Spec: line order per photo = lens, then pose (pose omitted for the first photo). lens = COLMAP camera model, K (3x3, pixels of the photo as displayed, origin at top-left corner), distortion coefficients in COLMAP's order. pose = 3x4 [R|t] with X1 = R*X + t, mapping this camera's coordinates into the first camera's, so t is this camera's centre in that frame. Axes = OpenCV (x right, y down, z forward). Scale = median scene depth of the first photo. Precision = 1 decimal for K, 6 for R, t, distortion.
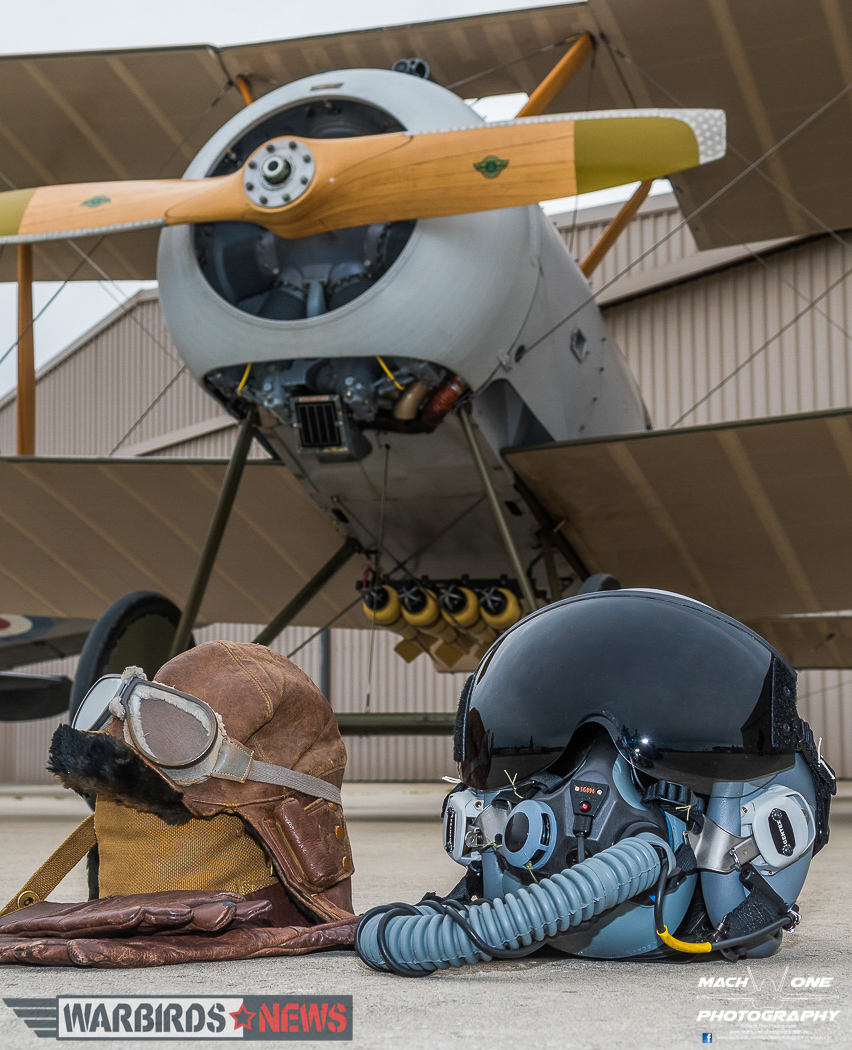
lens RADIAL K [[2143.0, 0, 426.0], [0, 2143.0, 525.0], [0, 0, 1]] dist [-0.051682, -0.036221]
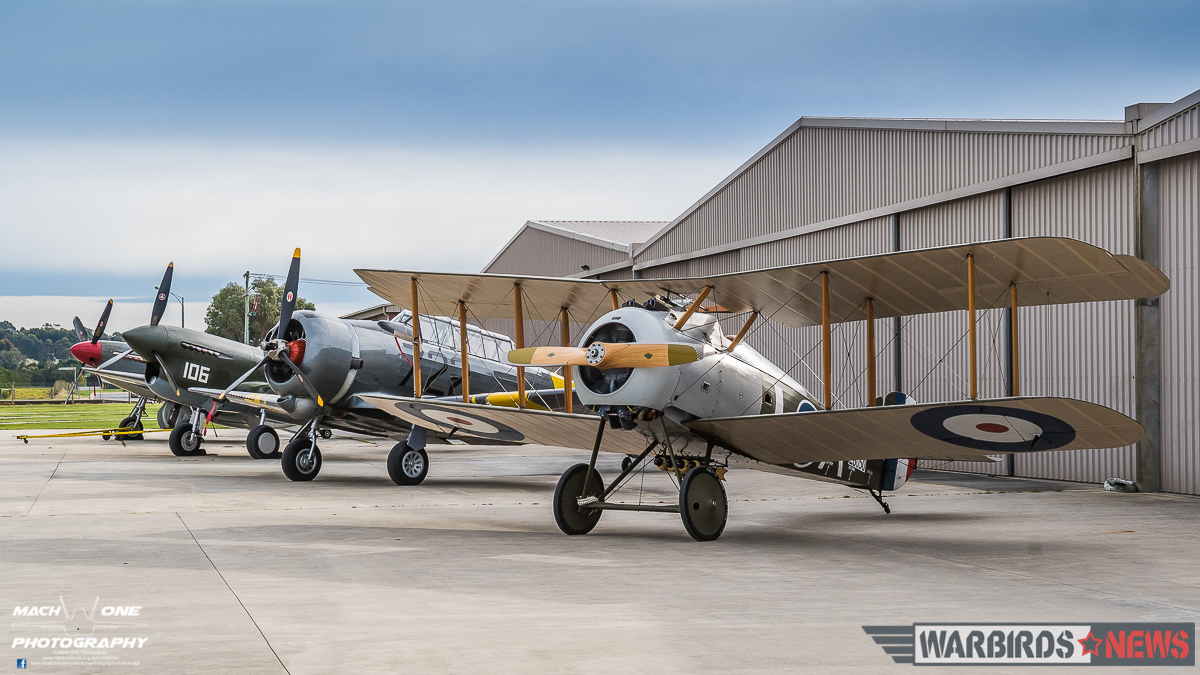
lens RADIAL K [[2276.6, 0, 602.6], [0, 2276.6, 389.5], [0, 0, 1]] dist [0.221957, 0.024605]
pose [[0.945388, -0.002718, -0.325935, 1.106967], [0.043518, 0.992065, 0.117951, -0.524379], [0.323028, -0.125694, 0.938005, -2.377617]]
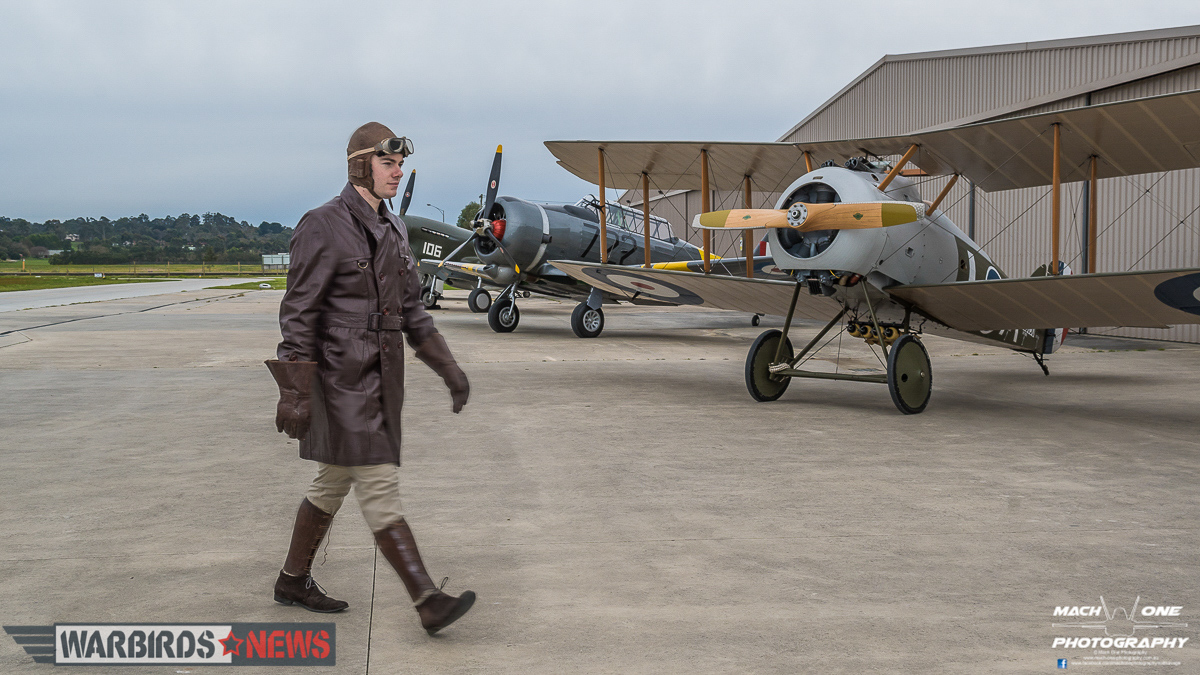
lens RADIAL K [[1315.1, 0, 600.0], [0, 1315.1, 337.5], [0, 0, 1]] dist [0.033231, 0.006693]
pose [[0.921378, 0.022141, -0.388037, 0.424419], [0.046672, 0.984849, 0.167016, -0.320011], [0.385855, -0.171996, 0.906385, -0.936328]]
